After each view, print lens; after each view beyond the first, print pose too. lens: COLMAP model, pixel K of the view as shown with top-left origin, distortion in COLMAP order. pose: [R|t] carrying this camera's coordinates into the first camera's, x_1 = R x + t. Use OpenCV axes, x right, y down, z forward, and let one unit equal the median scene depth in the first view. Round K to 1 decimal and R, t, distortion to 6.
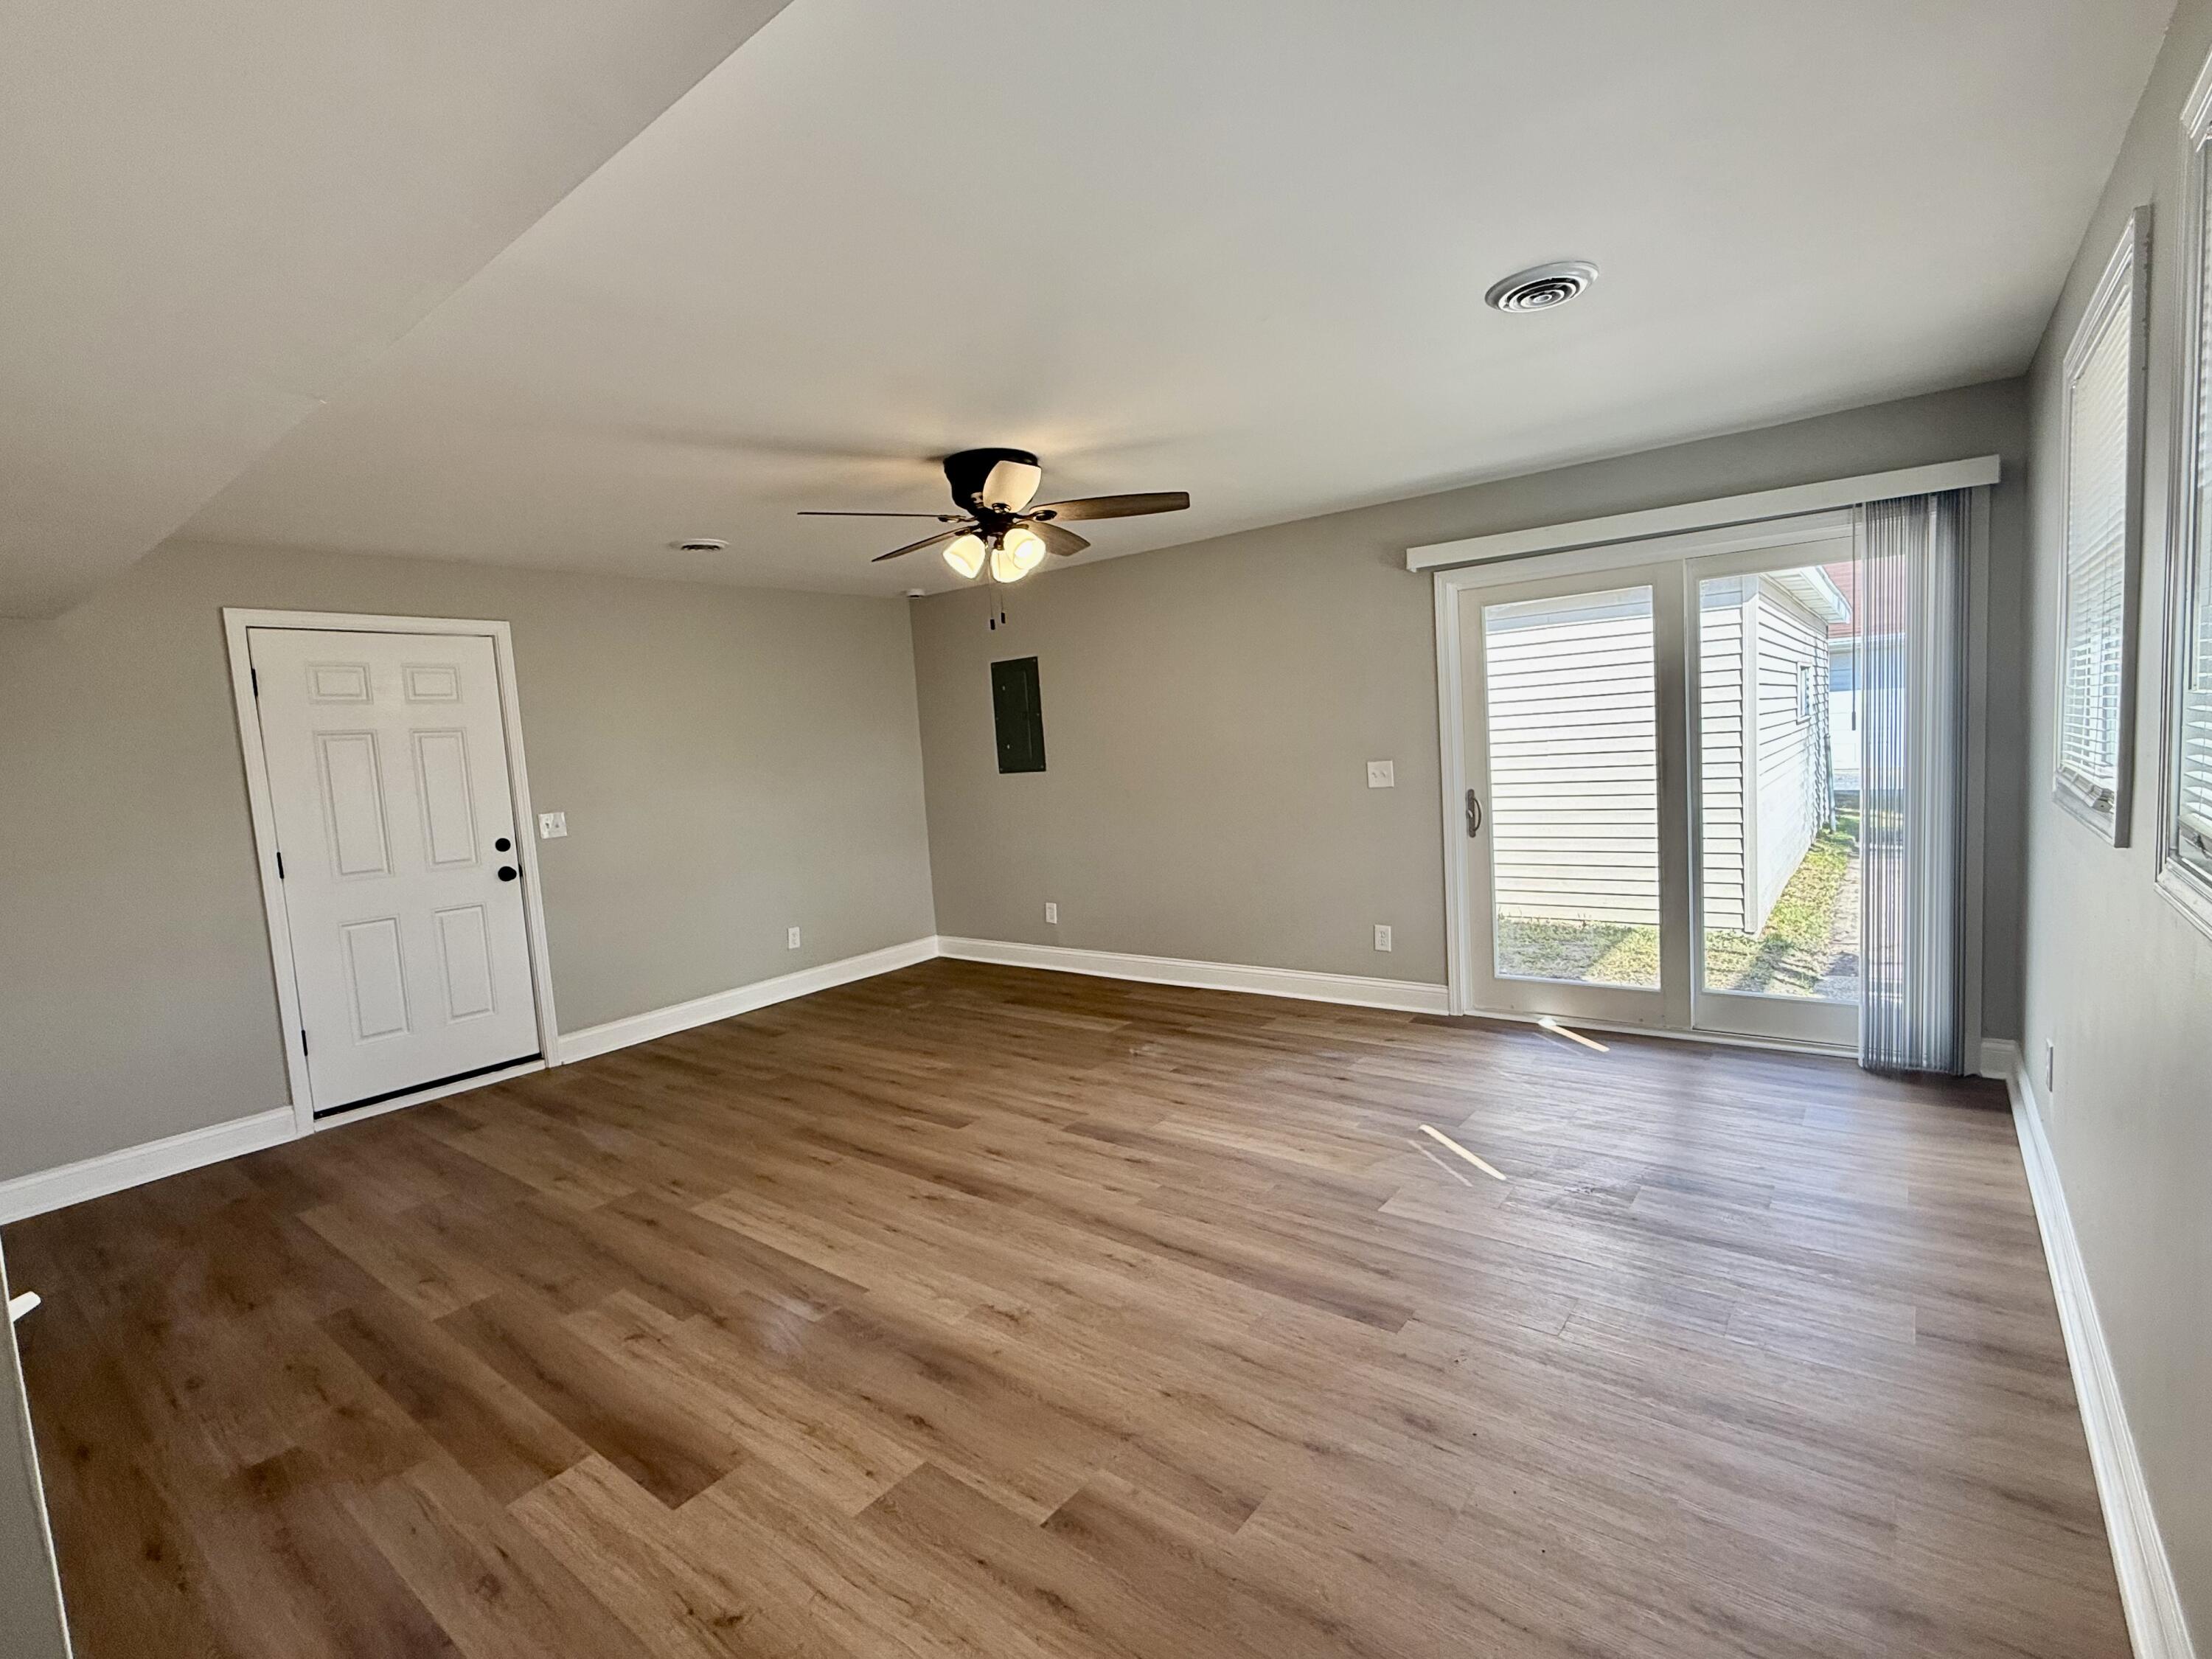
lens RADIAL K [[1024.2, 0, 1111.5], [0, 1024.2, 832.1], [0, 0, 1]] dist [-0.004550, 0.000890]
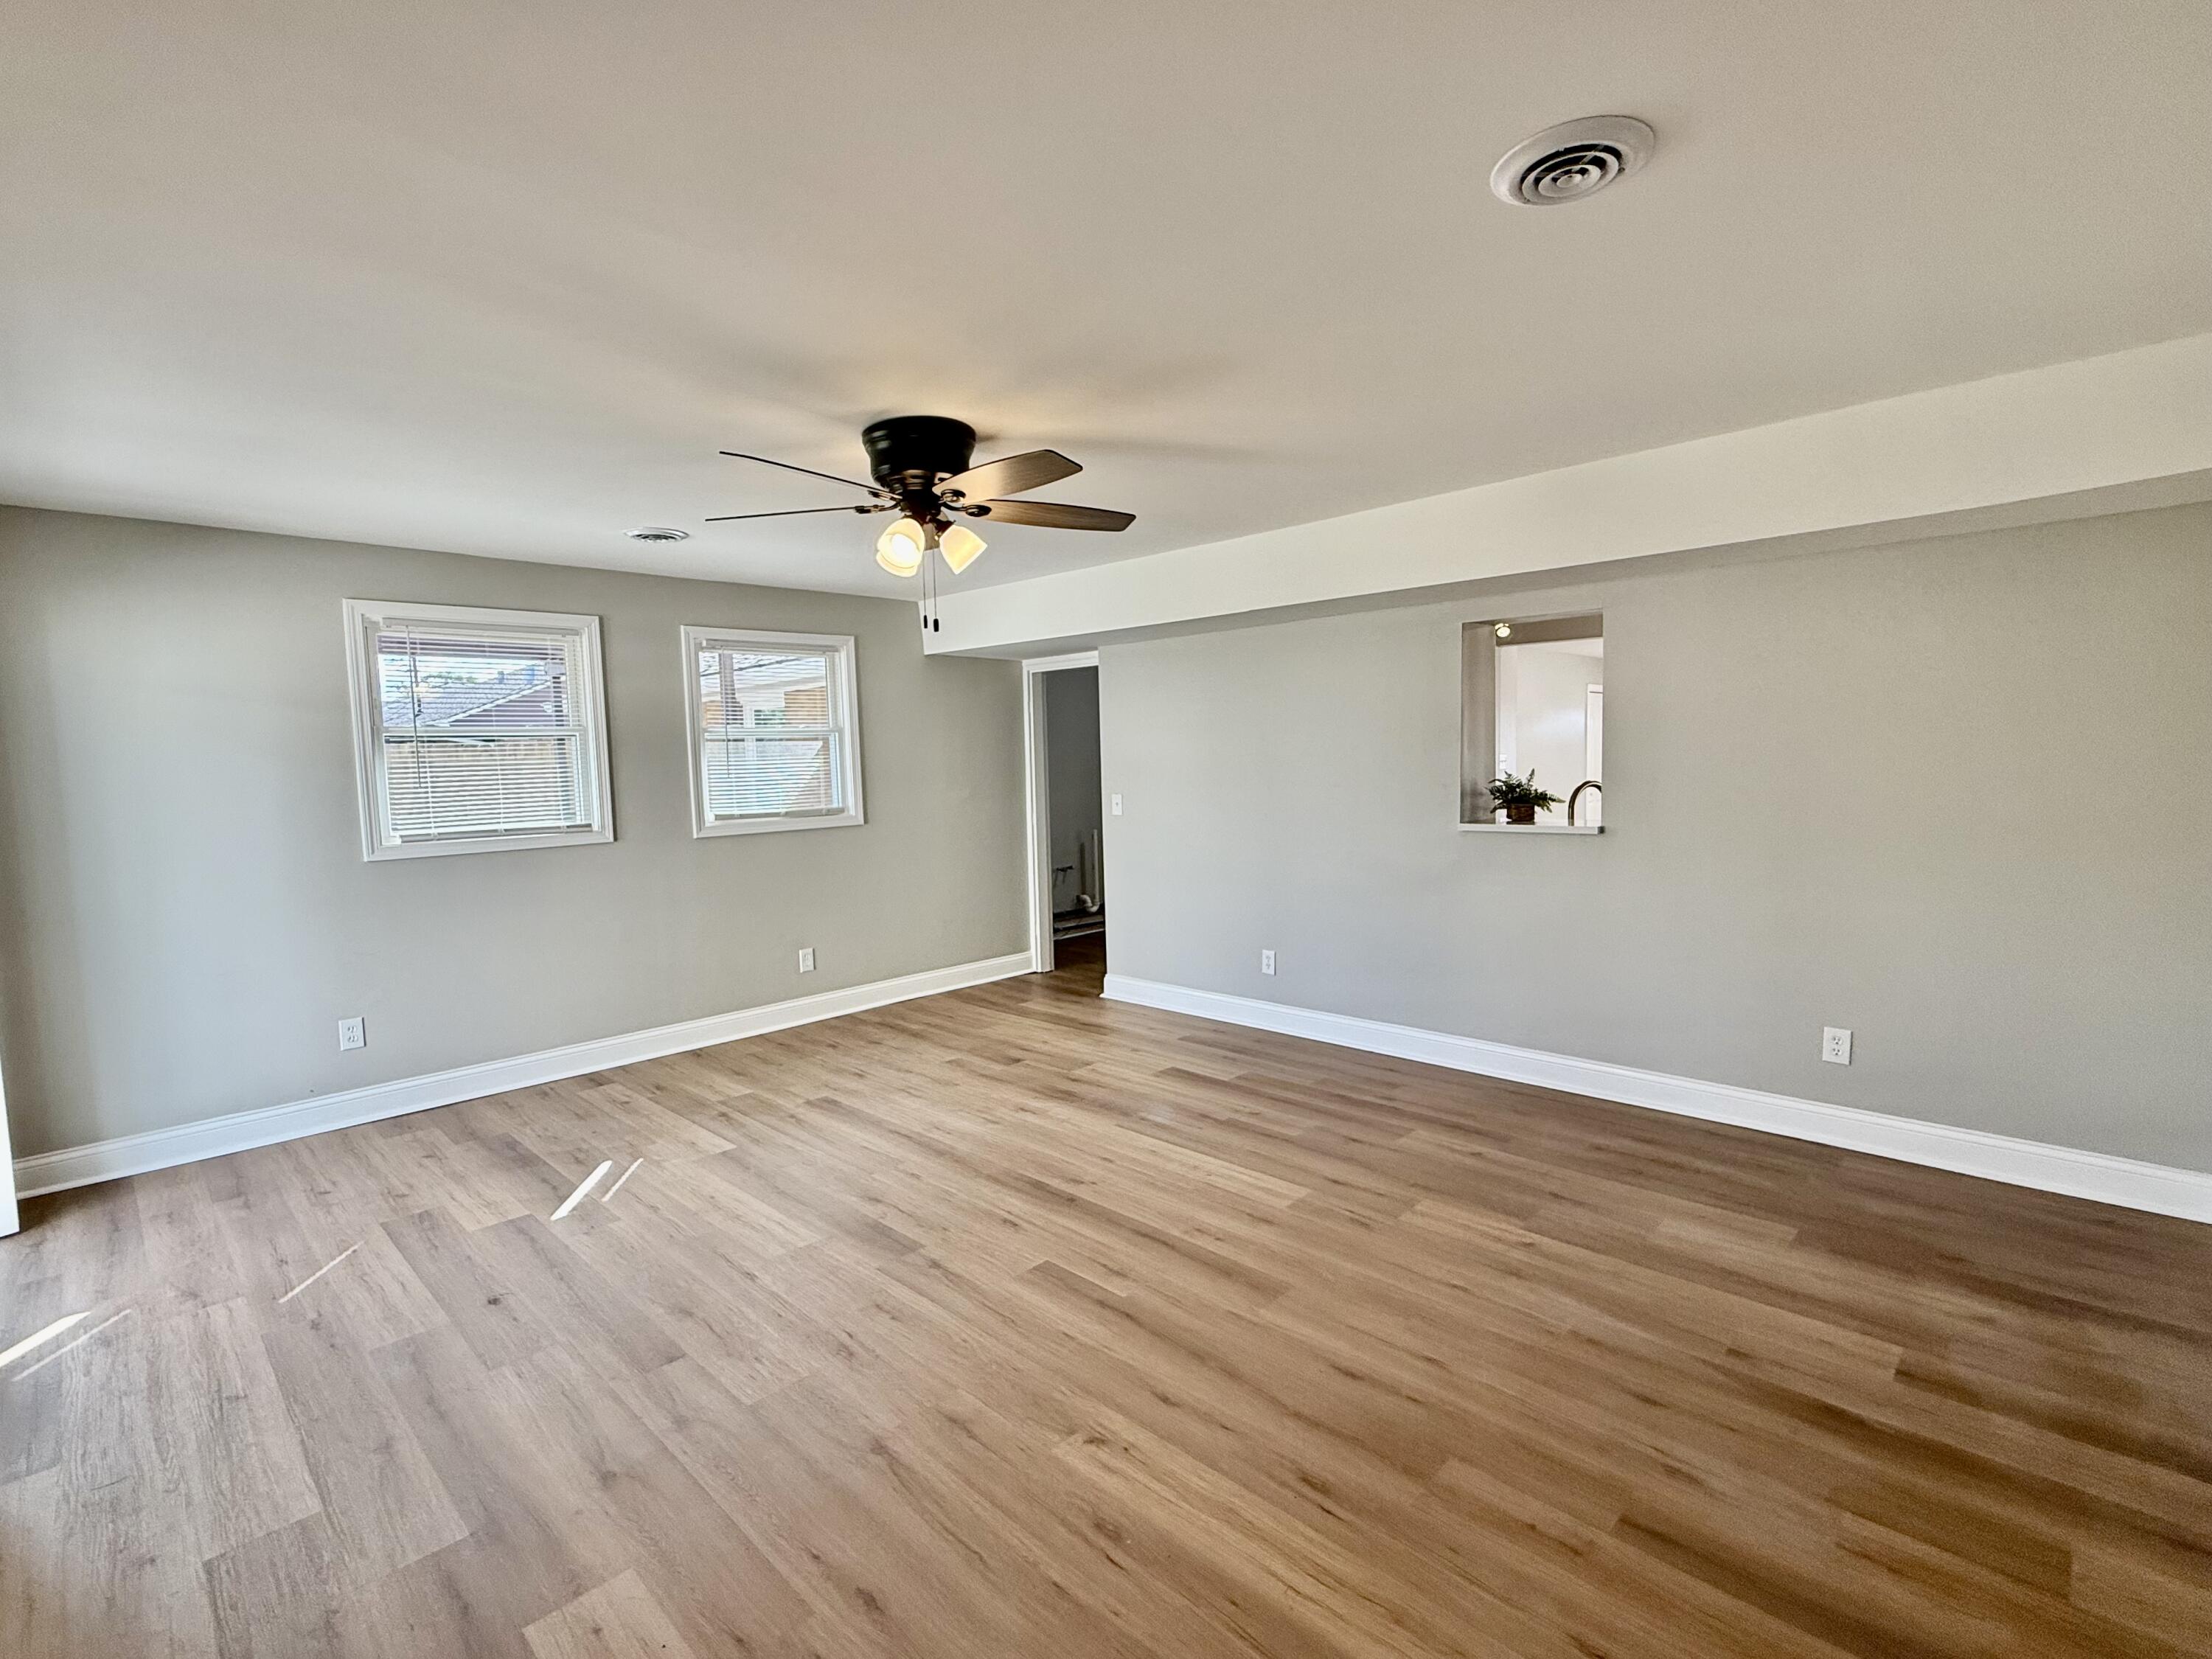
lens RADIAL K [[1024.2, 0, 1105.8], [0, 1024.2, 834.1], [0, 0, 1]] dist [-0.004550, 0.000890]
pose [[-0.989365, 0.082660, 0.119688, -0.394609], [0.101246, 0.982133, 0.158630, -0.183293], [-0.104438, 0.169061, -0.980057, 2.151673]]
